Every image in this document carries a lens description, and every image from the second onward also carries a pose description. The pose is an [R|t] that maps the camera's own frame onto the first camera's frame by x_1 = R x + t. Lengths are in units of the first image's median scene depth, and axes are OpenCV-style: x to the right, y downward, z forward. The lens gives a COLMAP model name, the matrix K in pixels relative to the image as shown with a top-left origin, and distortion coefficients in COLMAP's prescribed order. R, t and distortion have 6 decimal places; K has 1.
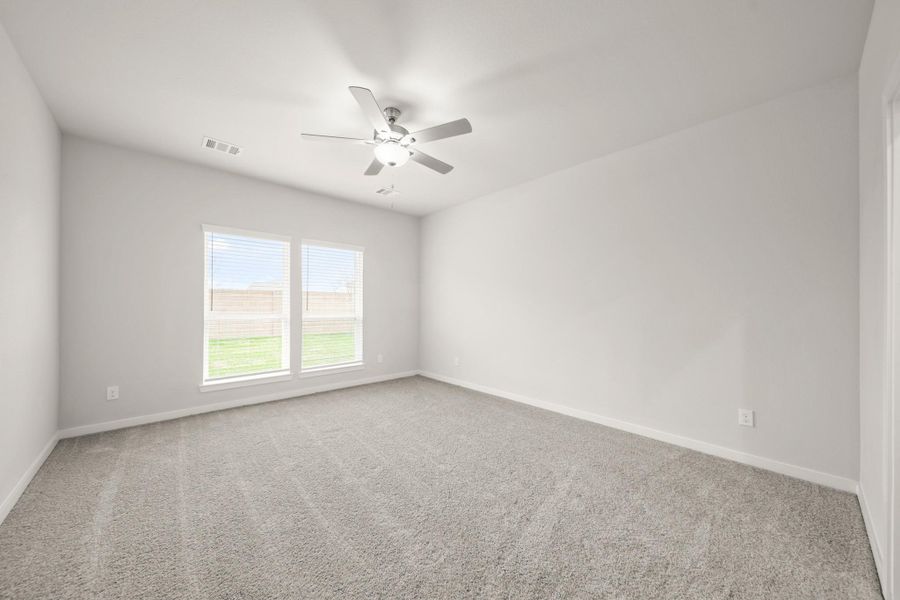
lens RADIAL K [[320.5, 0, 450.0], [0, 320.5, 306.3], [0, 0, 1]] dist [0.001777, -0.000297]
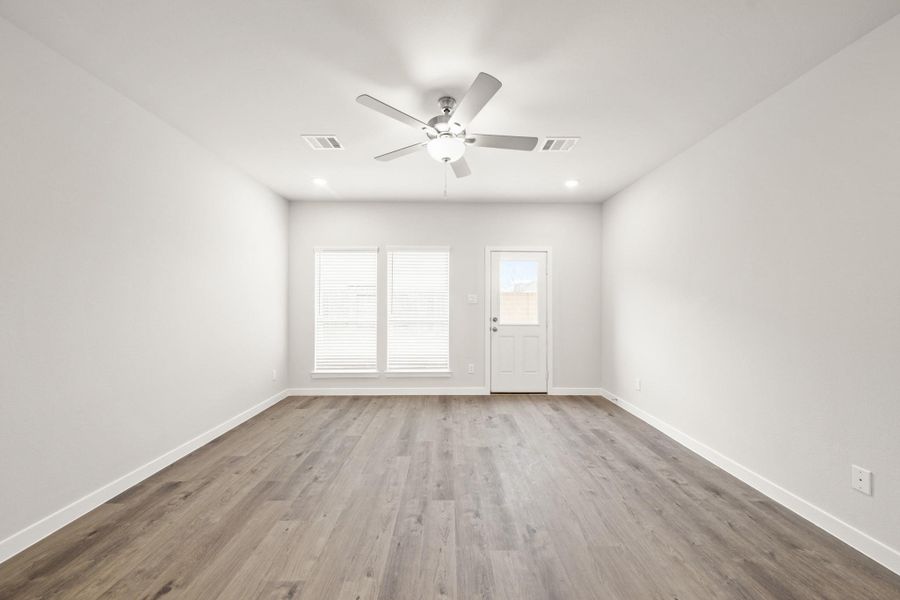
lens RADIAL K [[320.5, 0, 450.0], [0, 320.5, 306.3], [0, 0, 1]] dist [0.001777, -0.000297]
pose [[0.760055, 0.001229, -0.649858, 0.416283], [-0.001387, 0.999999, 0.000270, -0.020779], [0.649858, 0.000696, 0.760055, 0.299123]]
